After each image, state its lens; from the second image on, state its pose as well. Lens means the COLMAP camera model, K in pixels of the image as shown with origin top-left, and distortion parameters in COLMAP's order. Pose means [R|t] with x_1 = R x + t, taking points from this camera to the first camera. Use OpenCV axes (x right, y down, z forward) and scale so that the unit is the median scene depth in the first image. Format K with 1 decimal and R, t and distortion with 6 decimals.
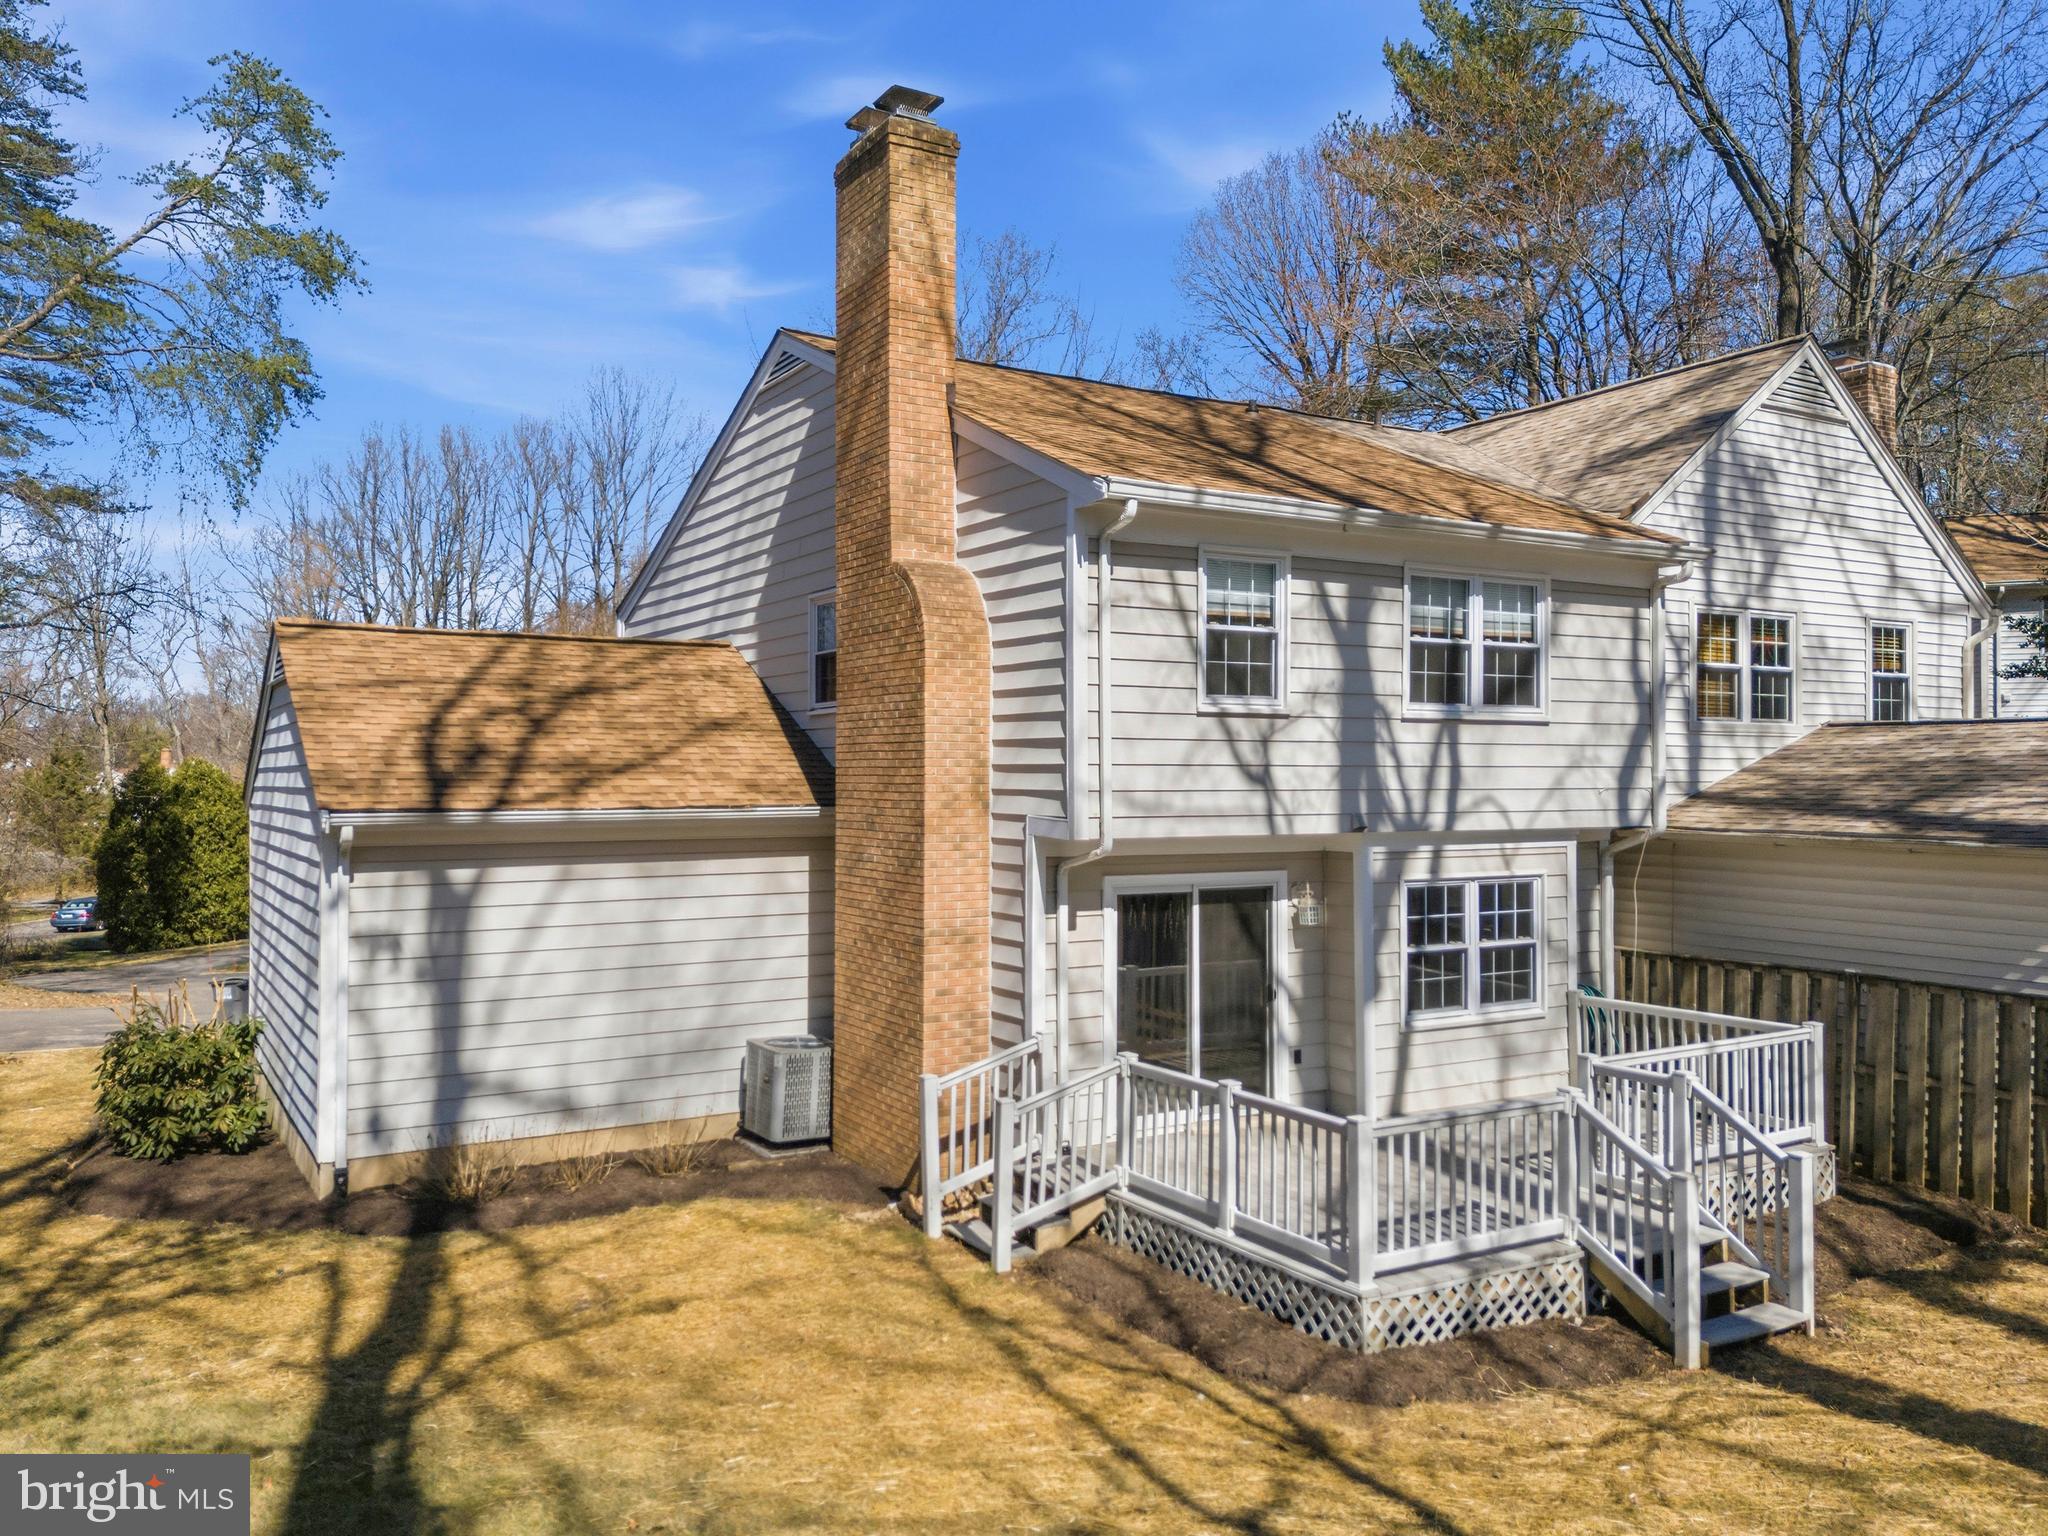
lens RADIAL K [[1470.0, 0, 1022.9], [0, 1470.0, 815.8], [0, 0, 1]] dist [0.070315, -0.064190]
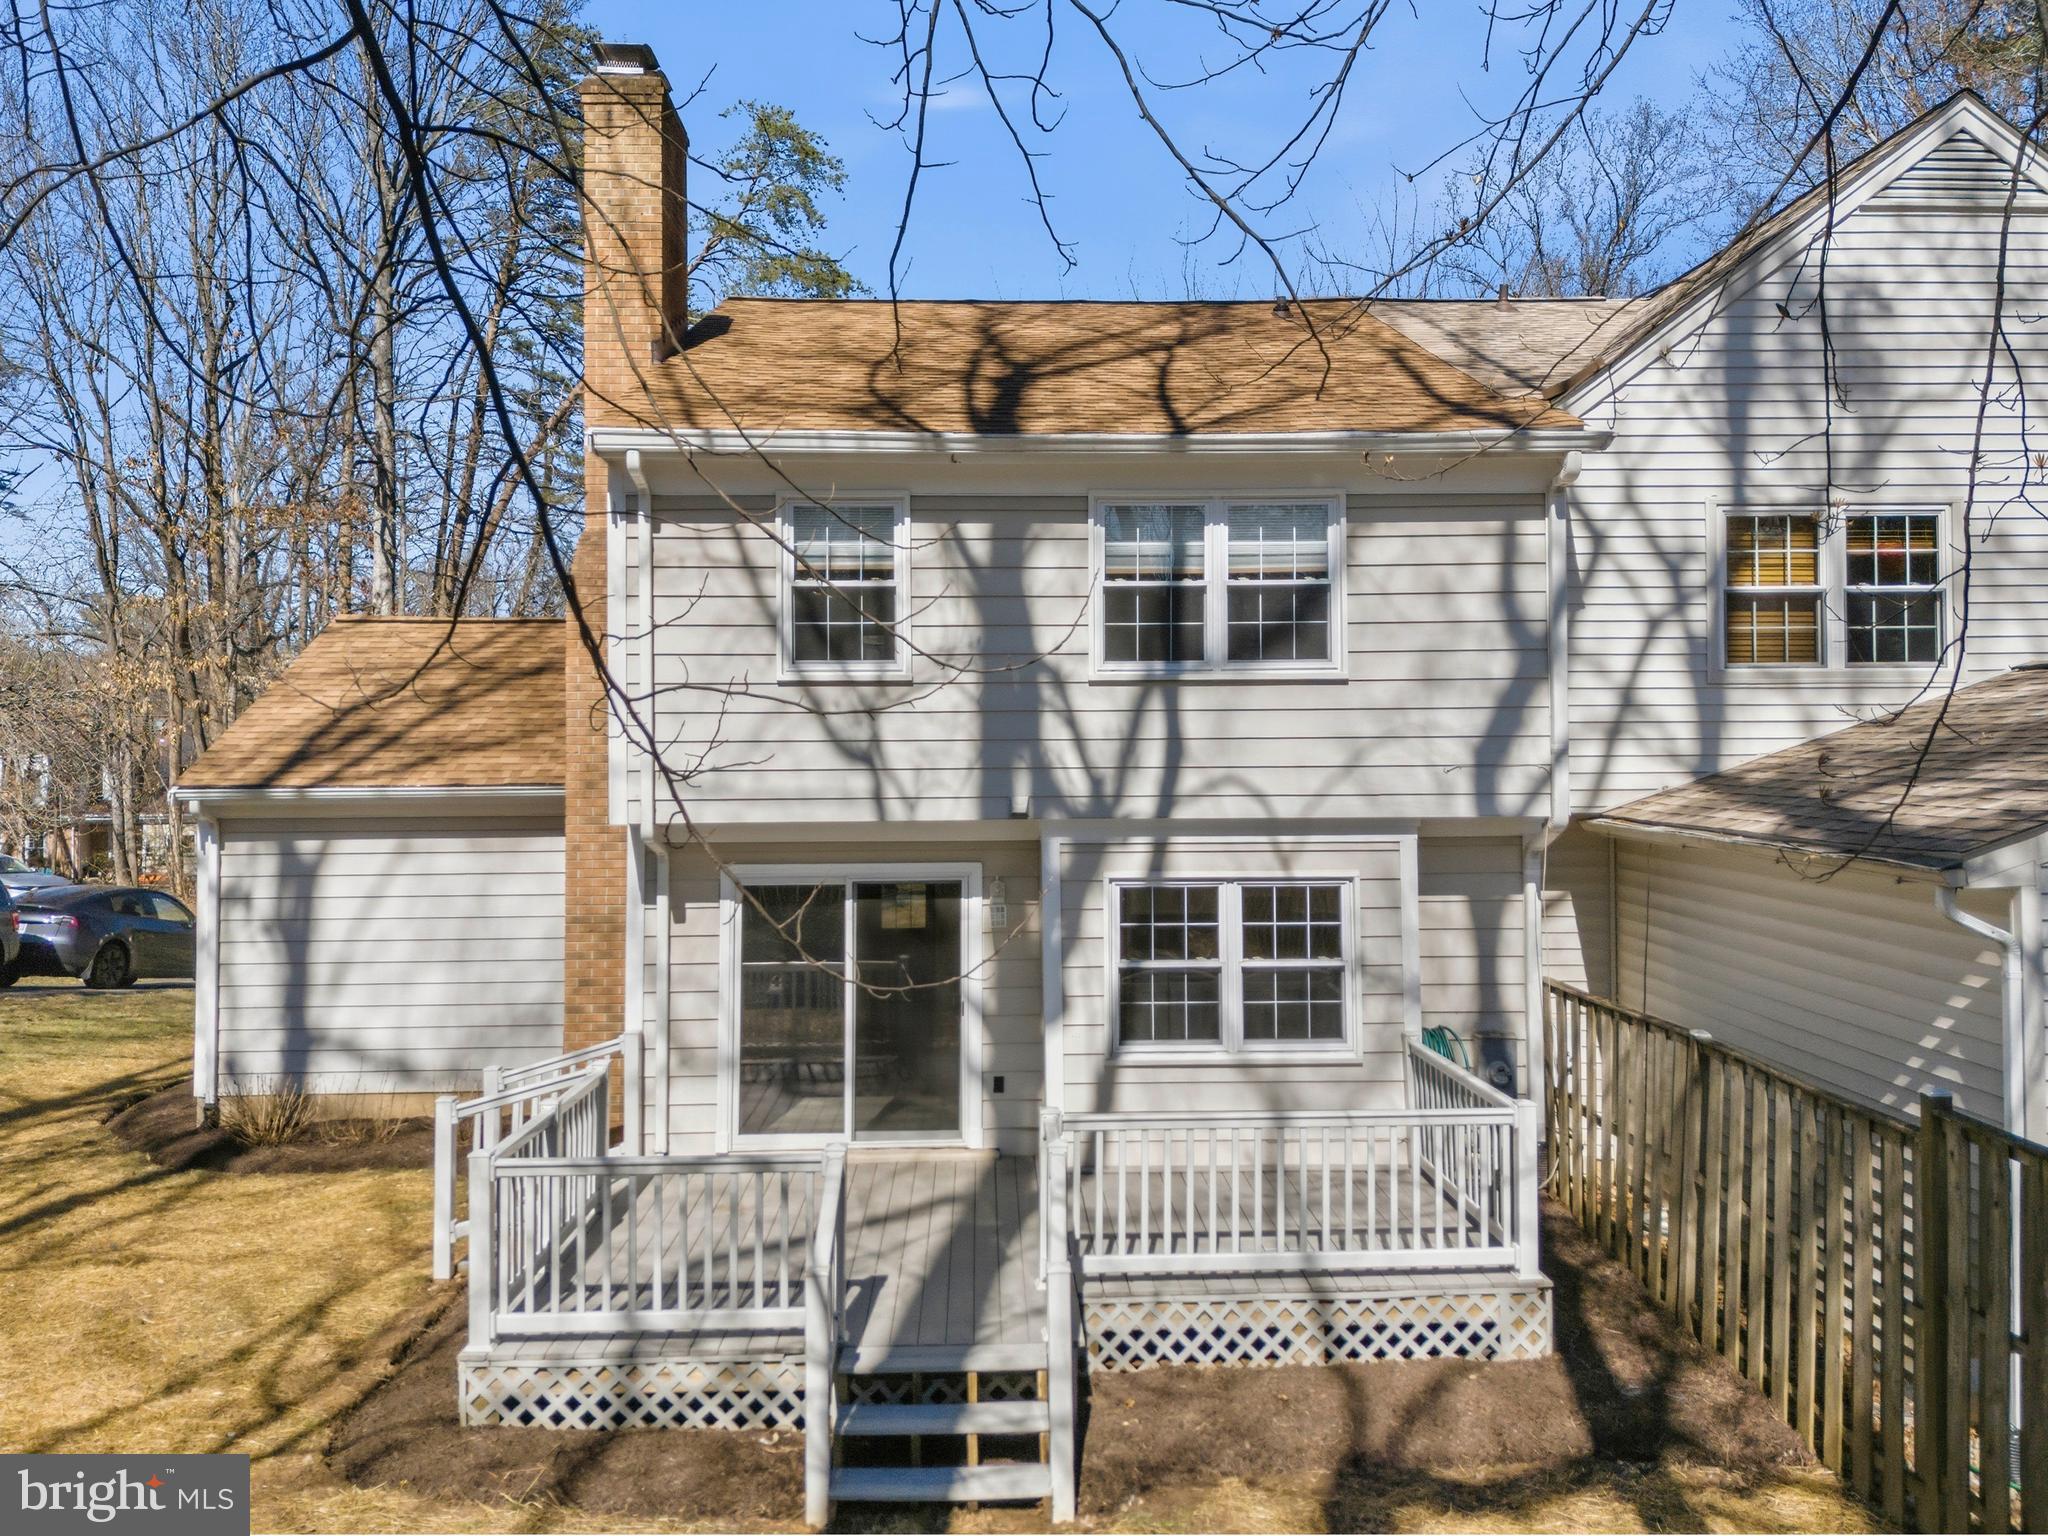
lens RADIAL K [[1582.3, 0, 1152.0], [0, 1582.3, 763.4], [0, 0, 1]] dist [0.089212, -0.097465]
pose [[0.880810, -0.000211, -0.473470, 0.693565], [-0.005315, 0.999932, -0.010332, -0.011232], [0.473440, 0.011617, 0.880749, 0.240454]]
